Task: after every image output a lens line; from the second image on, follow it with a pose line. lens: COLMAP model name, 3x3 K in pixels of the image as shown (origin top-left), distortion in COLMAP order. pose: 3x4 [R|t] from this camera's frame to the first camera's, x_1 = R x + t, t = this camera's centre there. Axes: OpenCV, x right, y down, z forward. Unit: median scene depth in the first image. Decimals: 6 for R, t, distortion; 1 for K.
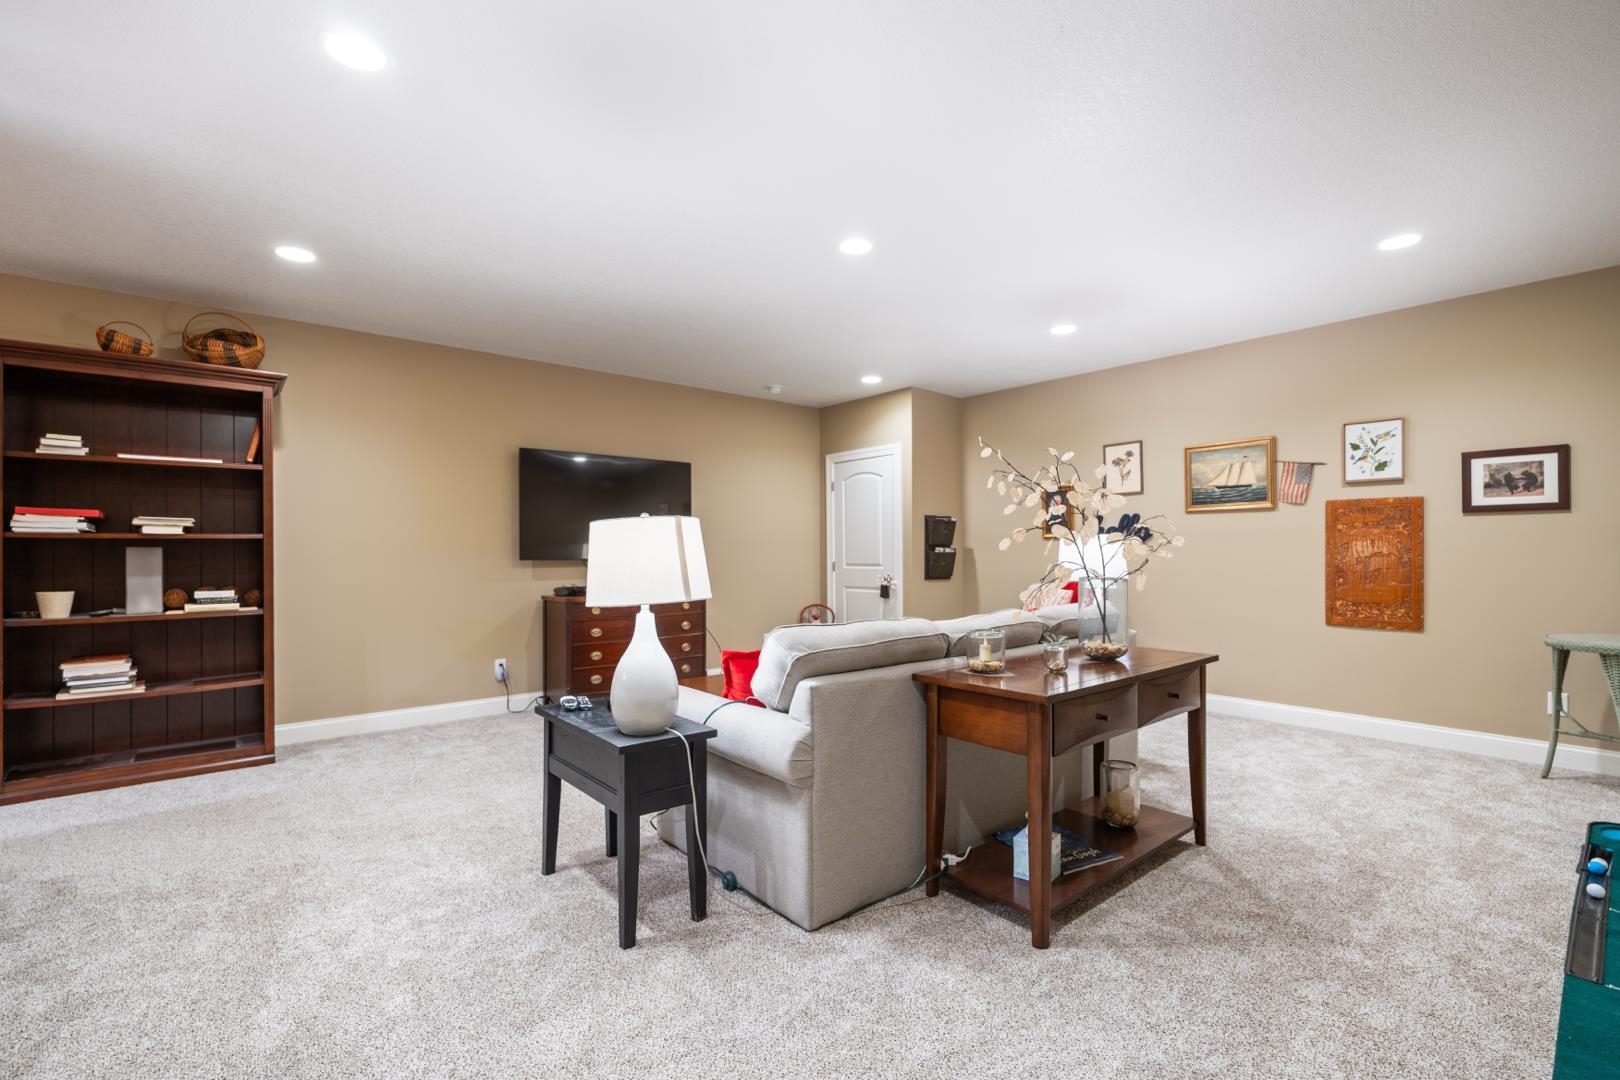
lens RADIAL K [[721.4, 0, 806.3], [0, 721.4, 572.8], [0, 0, 1]] dist [-0.004081, -0.000021]
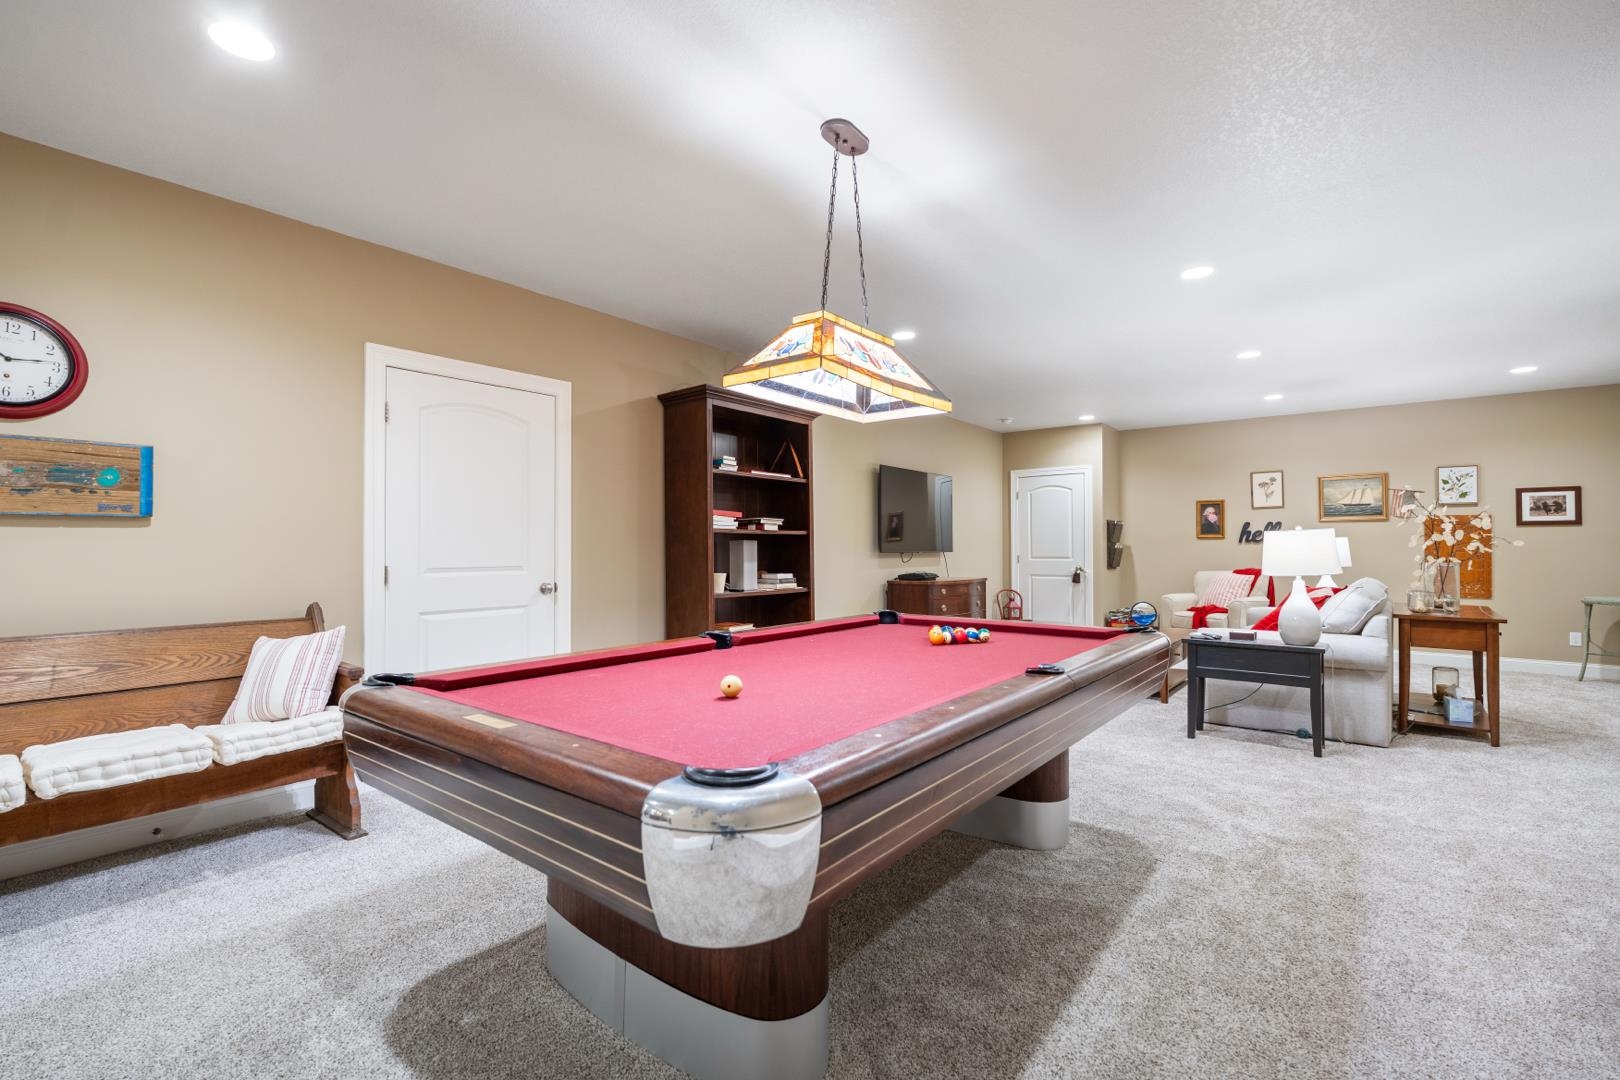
lens RADIAL K [[721.4, 0, 807.0], [0, 721.4, 542.4], [0, 0, 1]] dist [-0.004081, -0.000021]
pose [[0.982636, 0.007393, 0.185397, -0.899854], [-0.000609, 0.999329, -0.036618, 0.014320], [-0.185543, 0.035869, 0.981981, -0.274375]]
